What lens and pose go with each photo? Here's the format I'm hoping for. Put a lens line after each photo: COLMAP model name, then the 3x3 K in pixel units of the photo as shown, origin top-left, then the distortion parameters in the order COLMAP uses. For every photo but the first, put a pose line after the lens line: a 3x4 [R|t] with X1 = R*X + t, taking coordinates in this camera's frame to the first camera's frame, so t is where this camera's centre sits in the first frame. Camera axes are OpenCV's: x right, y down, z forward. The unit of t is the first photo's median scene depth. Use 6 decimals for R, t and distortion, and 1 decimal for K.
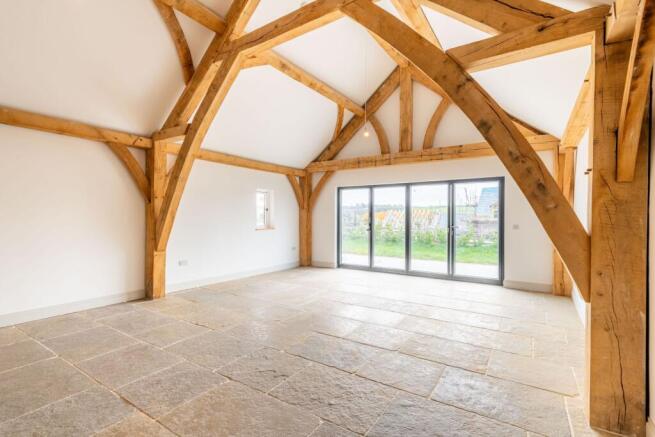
lens RADIAL K [[317.3, 0, 328.1], [0, 317.3, 218.8], [0, 0, 1]] dist [0.013077, -0.002787]
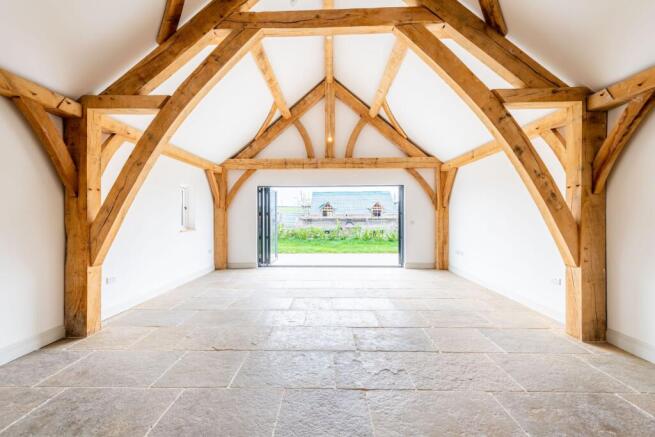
lens RADIAL K [[292.9, 0, 325.1], [0, 292.9, 218.3], [0, 0, 1]] dist [0.008839, -0.000086]
pose [[0.842753, -0.010077, 0.538206, -0.456249], [0.009055, 0.999949, 0.004544, -0.002093], [-0.538225, 0.001044, 0.842801, 0.178909]]
